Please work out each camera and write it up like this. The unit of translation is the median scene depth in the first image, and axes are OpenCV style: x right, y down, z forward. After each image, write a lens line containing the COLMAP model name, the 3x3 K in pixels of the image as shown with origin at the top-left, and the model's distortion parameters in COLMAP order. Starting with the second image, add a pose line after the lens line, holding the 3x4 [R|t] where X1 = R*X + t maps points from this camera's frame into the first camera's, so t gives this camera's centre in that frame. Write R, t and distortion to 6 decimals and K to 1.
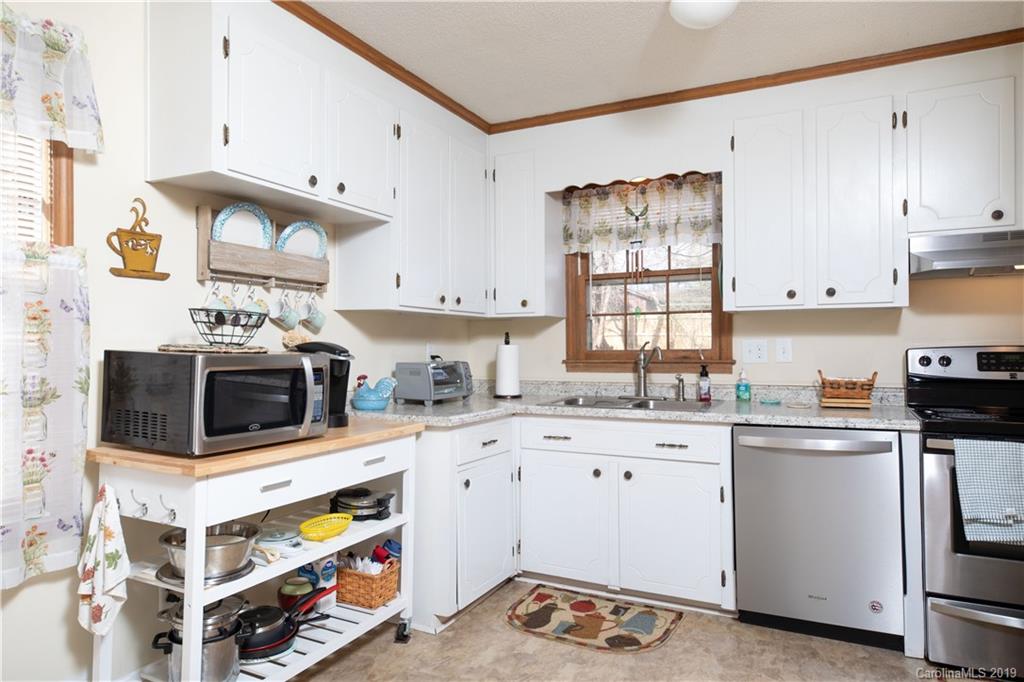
lens RADIAL K [[655.1, 0, 511.3], [0, 655.1, 337.8], [0, 0, 1]] dist [0.009029, 0.011733]
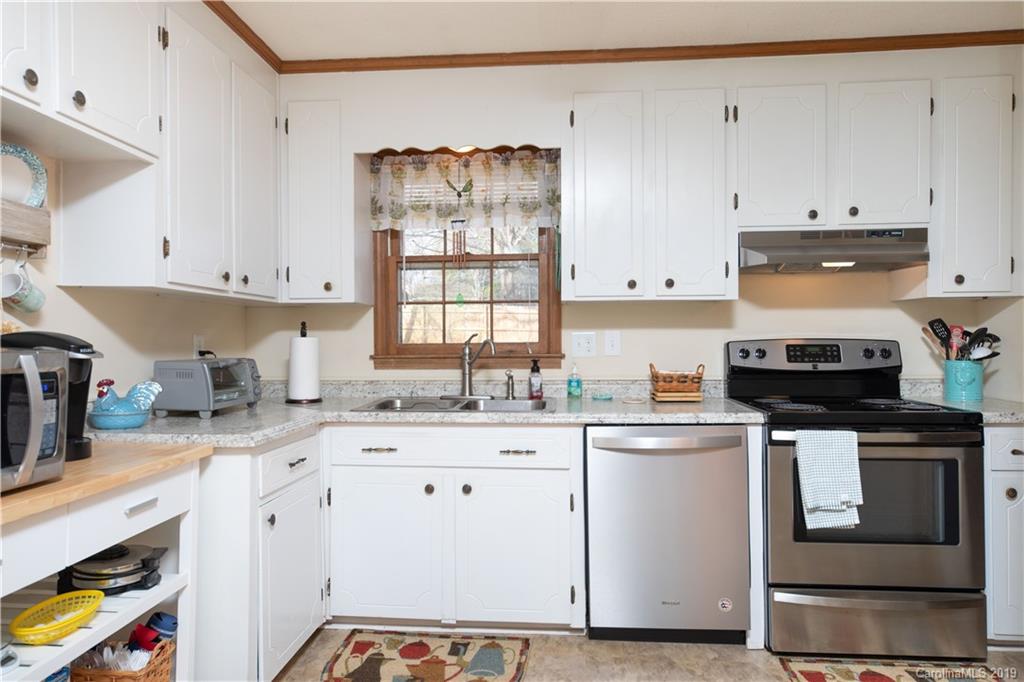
lens RADIAL K [[655.1, 0, 511.9], [0, 655.1, 339.3], [0, 0, 1]] dist [0.009029, 0.011733]
pose [[0.925303, 0.000442, 0.379229, -0.095223], [-0.004845, 0.999931, 0.010656, 0.003950], [-0.379199, -0.011697, 0.925241, 0.189199]]
